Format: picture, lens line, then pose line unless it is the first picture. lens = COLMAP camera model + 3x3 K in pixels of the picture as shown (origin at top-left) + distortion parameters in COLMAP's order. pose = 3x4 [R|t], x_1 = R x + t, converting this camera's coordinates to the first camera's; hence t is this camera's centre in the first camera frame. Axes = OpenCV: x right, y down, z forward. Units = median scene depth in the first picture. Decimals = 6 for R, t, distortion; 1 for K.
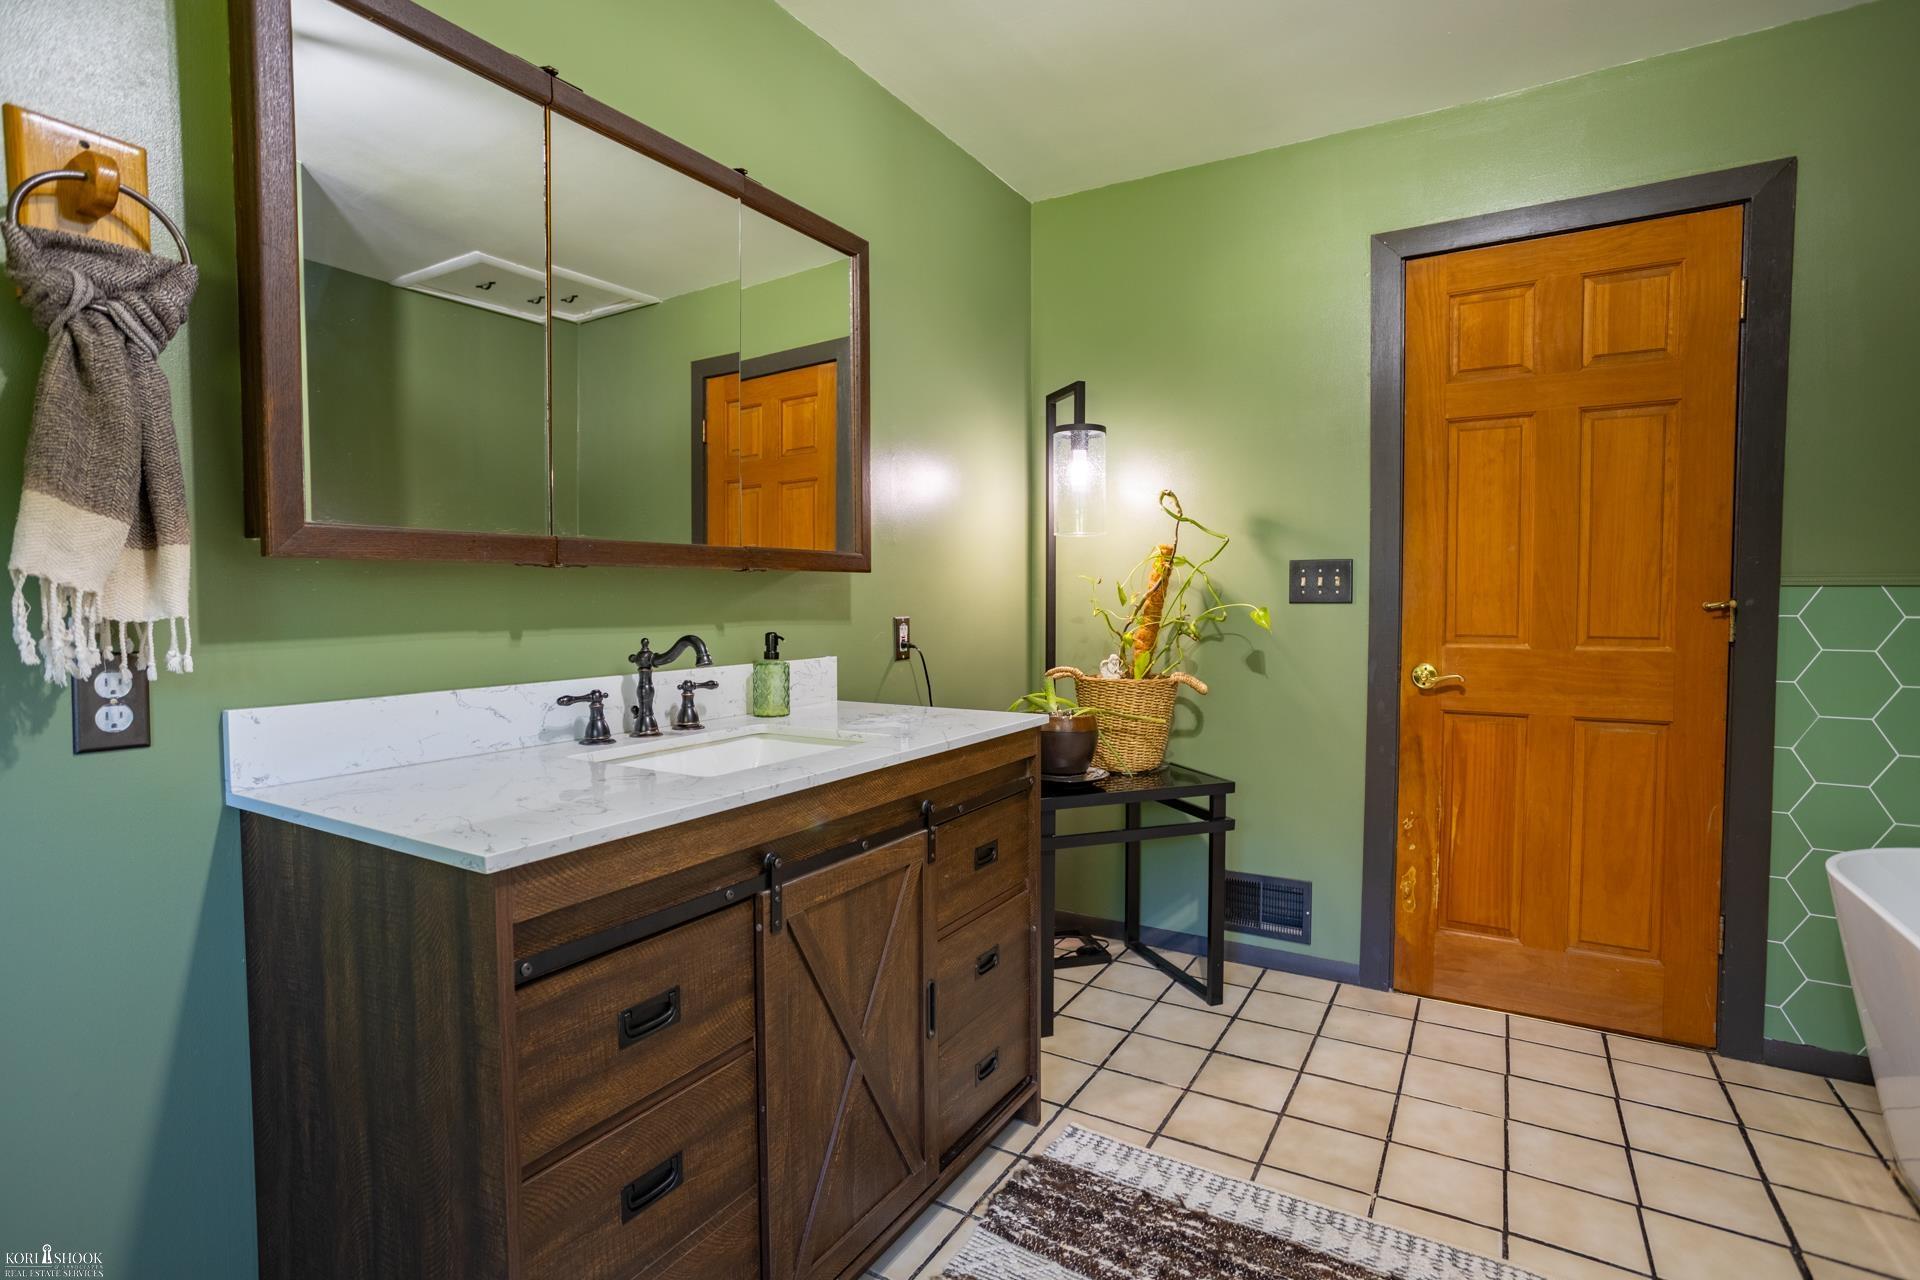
lens RADIAL K [[927.9, 0, 953.1], [0, 927.9, 633.1], [0, 0, 1]] dist [-0.017151, 0.004036]
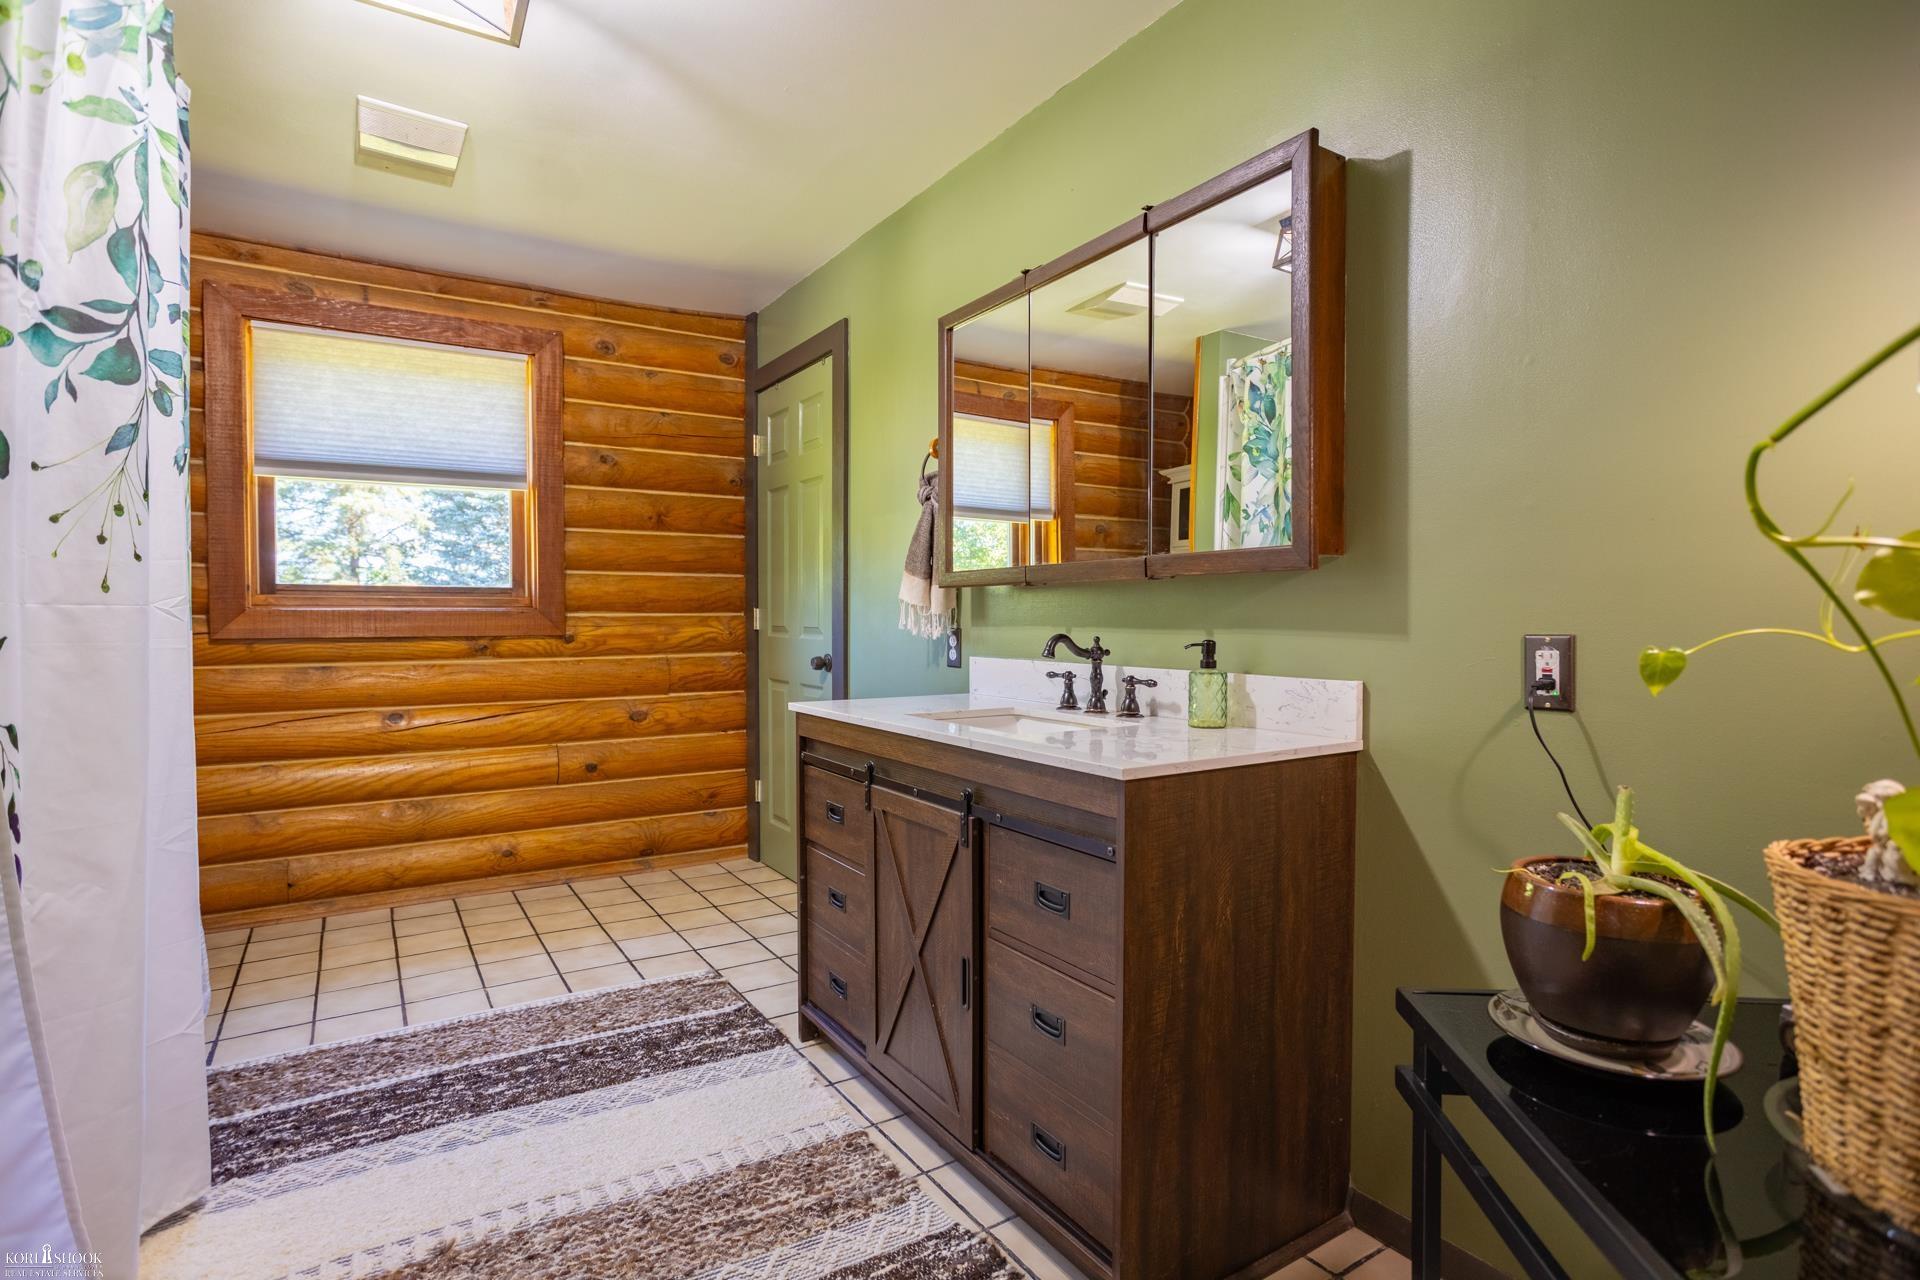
lens RADIAL K [[927.9, 0, 956.9], [0, 927.9, 647.7], [0, 0, 1]] dist [-0.017151, 0.004036]
pose [[-0.438955, 0.031200, -0.897967, 0.614382], [-0.034358, 0.998083, 0.051474, -0.026212], [0.897852, 0.053447, -0.437042, 0.941843]]
